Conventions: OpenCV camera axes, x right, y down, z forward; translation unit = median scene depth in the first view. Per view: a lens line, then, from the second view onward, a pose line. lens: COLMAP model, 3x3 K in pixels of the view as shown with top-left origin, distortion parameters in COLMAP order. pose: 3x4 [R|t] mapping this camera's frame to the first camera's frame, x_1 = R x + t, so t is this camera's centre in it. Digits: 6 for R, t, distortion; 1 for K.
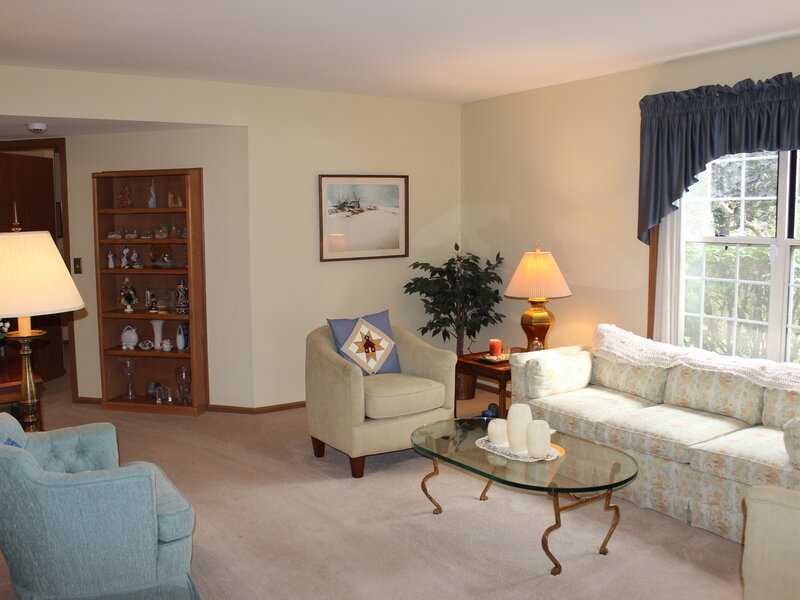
lens RADIAL K [[789.1, 0, 400.0], [0, 789.1, 300.0], [0, 0, 1]] dist [-0.047204, 0.008191]
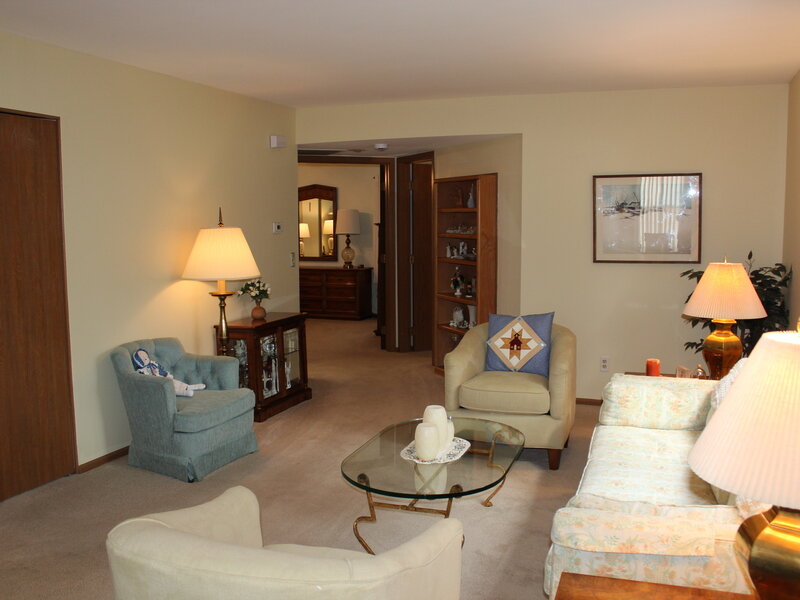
lens RADIAL K [[768.7, 0, 400.0], [0, 768.7, 300.0], [0, 0, 1]] dist [-0.065460, 0.001461]
pose [[0.592633, 0.094926, -0.799859, 0.541887], [-0.093239, 0.994440, 0.048936, -0.026582], [0.800058, 0.045577, 0.598189, 0.231264]]
